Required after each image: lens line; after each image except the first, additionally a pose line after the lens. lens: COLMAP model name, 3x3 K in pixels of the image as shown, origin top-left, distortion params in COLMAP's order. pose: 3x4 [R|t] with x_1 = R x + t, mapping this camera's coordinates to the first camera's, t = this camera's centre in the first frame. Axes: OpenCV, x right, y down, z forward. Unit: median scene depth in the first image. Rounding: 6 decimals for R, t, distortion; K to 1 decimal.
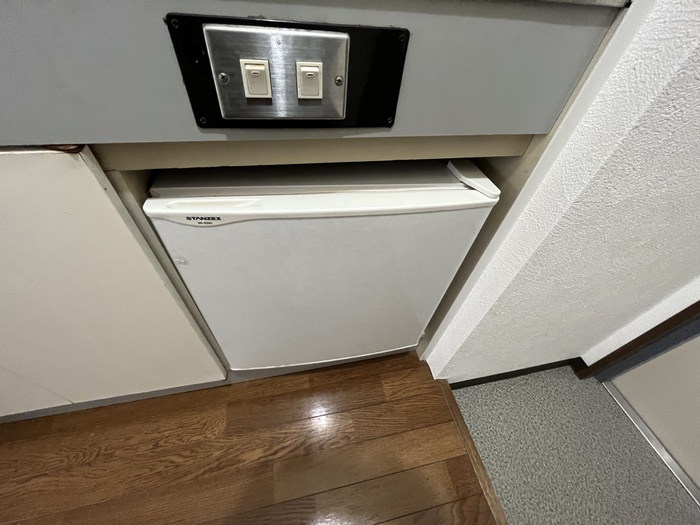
lens RADIAL K [[283.7, 0, 350.0], [0, 283.7, 262.5], [0, 0, 1]] dist [0.000253, 0.000311]
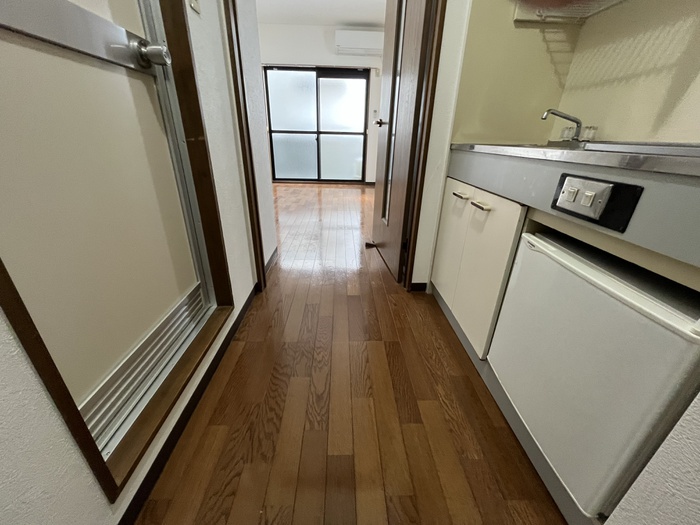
lens RADIAL K [[283.7, 0, 350.0], [0, 283.7, 262.5], [0, 0, 1]] dist [0.000253, 0.000311]
pose [[-0.174065, 0.333555, -0.926522, 0.897505], [-0.744707, 0.571014, 0.345477, 0.106886], [0.644292, 0.750123, 0.149008, -0.070892]]
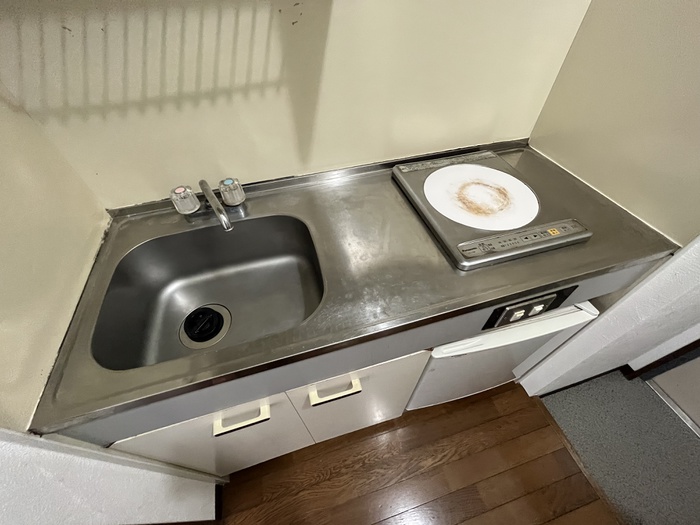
lens RADIAL K [[283.7, 0, 350.0], [0, 283.7, 262.5], [0, 0, 1]] dist [0.000253, 0.000311]
pose [[0.993582, -0.112153, -0.014685, -0.579001], [0.112559, 0.993175, 0.030554, -0.460567], [0.011159, -0.032011, 0.999425, -0.470329]]
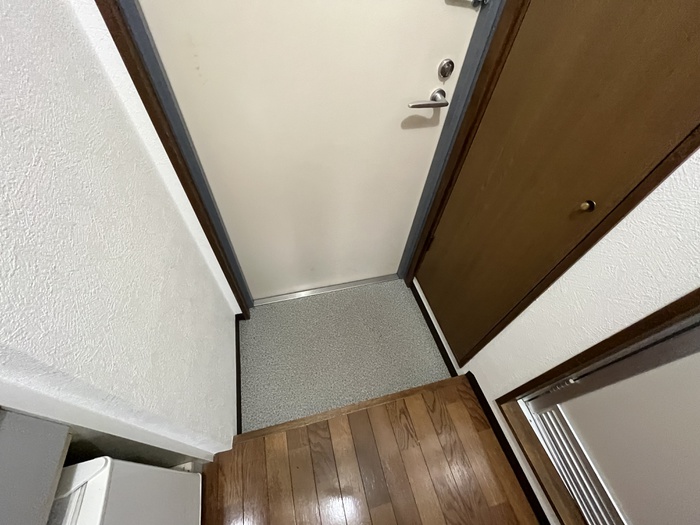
lens RADIAL K [[283.7, 0, 350.0], [0, 283.7, 262.5], [0, 0, 1]] dist [0.000253, 0.000311]
pose [[-0.043653, -0.820252, 0.570334, 0.273131], [0.686794, 0.389951, 0.613394, -0.331830], [-0.725540, 0.418478, 0.546321, -0.399217]]
